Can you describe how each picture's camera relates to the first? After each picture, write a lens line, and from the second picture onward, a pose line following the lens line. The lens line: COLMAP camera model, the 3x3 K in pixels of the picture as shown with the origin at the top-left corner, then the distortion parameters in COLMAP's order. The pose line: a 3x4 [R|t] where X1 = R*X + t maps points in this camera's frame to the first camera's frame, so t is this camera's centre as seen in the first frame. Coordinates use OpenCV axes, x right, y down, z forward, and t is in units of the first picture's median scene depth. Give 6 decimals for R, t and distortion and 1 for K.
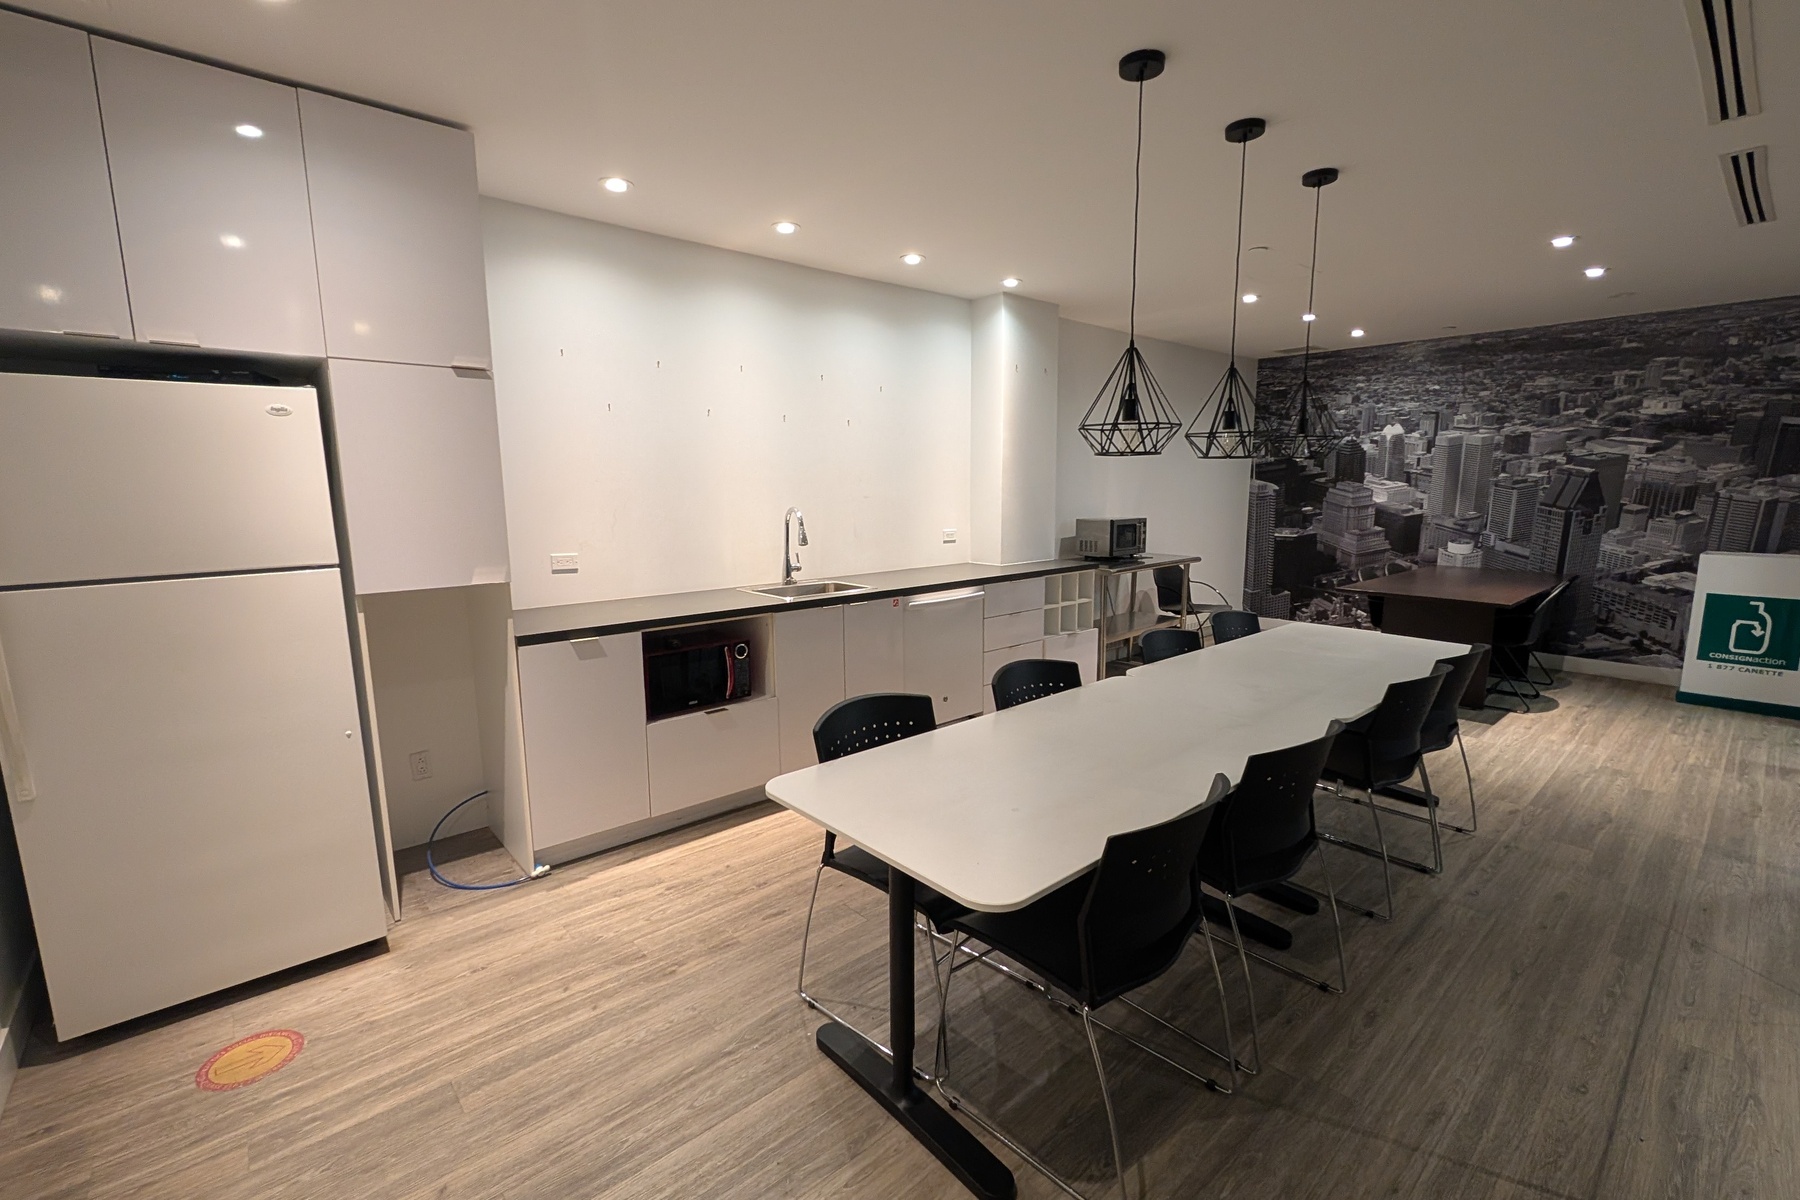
lens RADIAL K [[771.4, 0, 907.8], [0, 771.4, 603.6], [0, 0, 1]] dist [-0.013685, 0.002629]
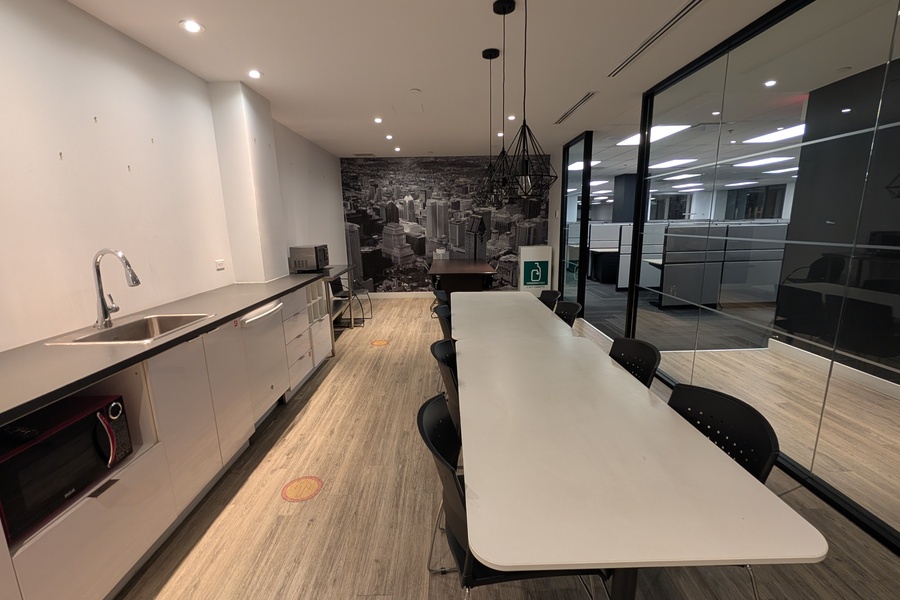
lens RADIAL K [[385.7, 0, 453.9], [0, 385.7, 301.8], [0, 0, 1]] dist [-0.013685, 0.002629]
pose [[0.649004, -0.158100, 0.744176, -0.142349], [0.130636, 0.986799, 0.095716, -0.028221], [-0.749485, 0.035097, 0.661090, 0.213779]]
